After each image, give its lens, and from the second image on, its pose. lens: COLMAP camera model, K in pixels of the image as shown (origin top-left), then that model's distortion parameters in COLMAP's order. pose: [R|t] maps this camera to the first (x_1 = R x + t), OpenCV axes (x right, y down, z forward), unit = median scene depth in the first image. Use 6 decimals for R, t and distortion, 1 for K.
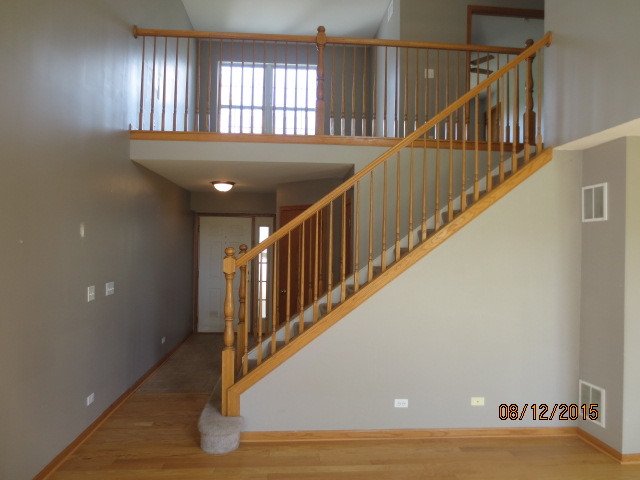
lens RADIAL K [[456.0, 0, 318.8], [0, 456.0, 239.0], [0, 0, 1]] dist [-0.021976, 0.002552]
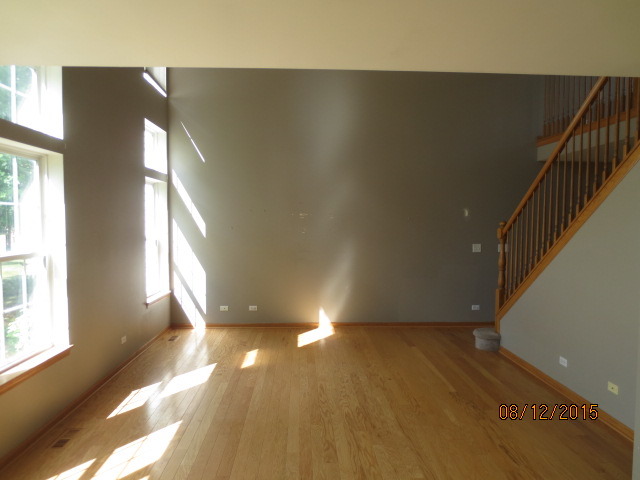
lens RADIAL K [[456.0, 0, 320.4], [0, 456.0, 241.1], [0, 0, 1]] dist [-0.021976, 0.002552]
pose [[-0.026912, 0.036597, -0.998968, 1.290144], [0.004990, 0.999322, 0.036476, 0.025372], [0.999625, -0.004004, -0.027076, 0.441627]]
